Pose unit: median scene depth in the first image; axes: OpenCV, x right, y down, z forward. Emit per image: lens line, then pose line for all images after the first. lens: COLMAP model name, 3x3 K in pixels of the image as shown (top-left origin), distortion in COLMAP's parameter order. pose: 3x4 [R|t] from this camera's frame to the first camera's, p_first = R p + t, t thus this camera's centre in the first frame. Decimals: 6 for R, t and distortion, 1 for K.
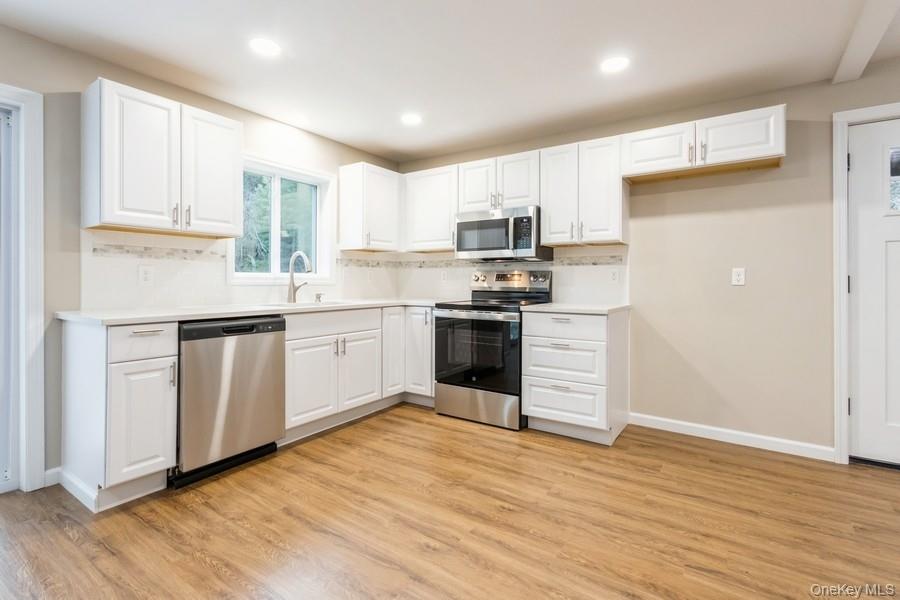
lens RADIAL K [[430.9, 0, 451.3], [0, 430.9, 281.5], [0, 0, 1]] dist [0.007913, -0.000007]
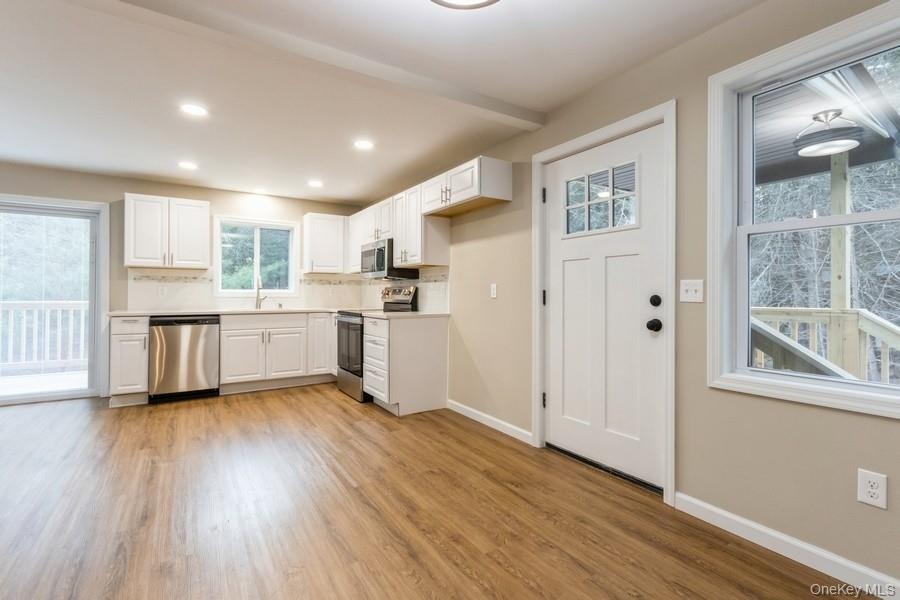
lens RADIAL K [[425.9, 0, 450.7], [0, 425.9, 292.4], [0, 0, 1]] dist [0.008425, -0.000068]
pose [[0.917139, -0.002883, -0.398556, 1.129922], [0.000077, 0.999975, -0.007057, 0.001203], [0.398567, 0.006441, 0.917117, -0.171248]]
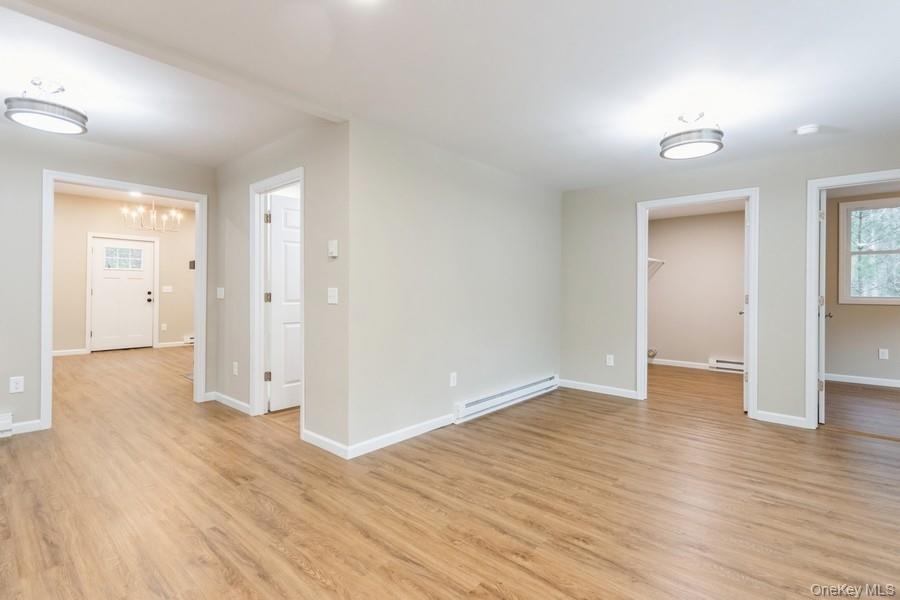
lens RADIAL K [[425.9, 0, 450.7], [0, 425.9, 292.4], [0, 0, 1]] dist [0.008425, -0.000068]
pose [[-0.992047, -0.010986, 0.125387, -0.115456], [-0.010848, 0.999940, 0.001776, -0.014227], [-0.125399, 0.000402, -0.992106, 1.182176]]
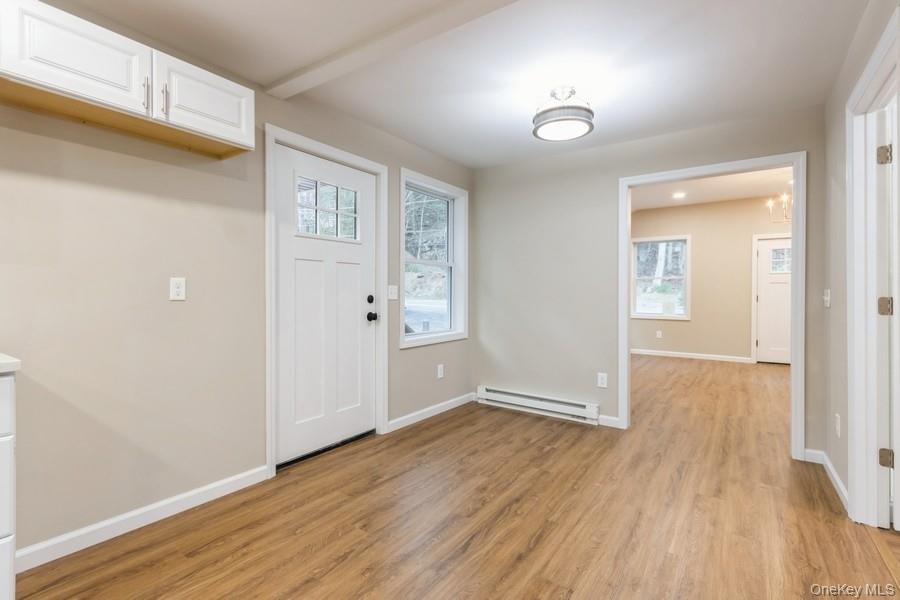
lens RADIAL K [[426.7, 0, 450.8], [0, 426.7, 296.1], [0, 0, 1]] dist [0.021346, -0.010358]
pose [[0.003739, -0.006818, 0.999970, -0.083854], [-0.004845, 0.999965, 0.006836, -0.006861], [-0.999981, -0.004870, 0.003706, 0.574092]]
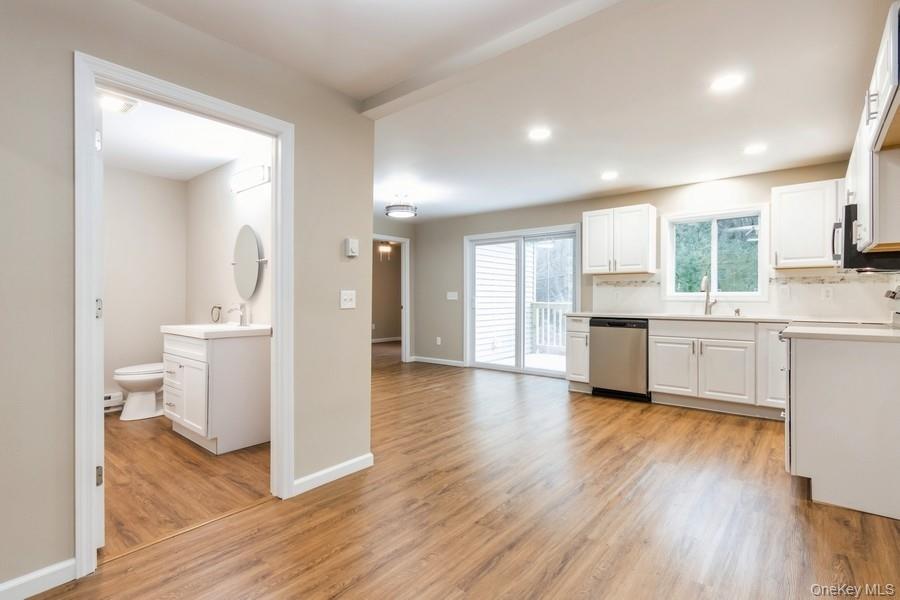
lens RADIAL K [[433.7, 0, 450.0], [0, 433.7, 300.0], [0, 0, 1]] dist [0.013288, 0.000014]
pose [[-0.098286, 0.004865, -0.995146, 1.353877], [-0.000230, 0.999988, 0.004911, -0.003410], [0.995158, 0.000712, -0.098284, 0.431817]]
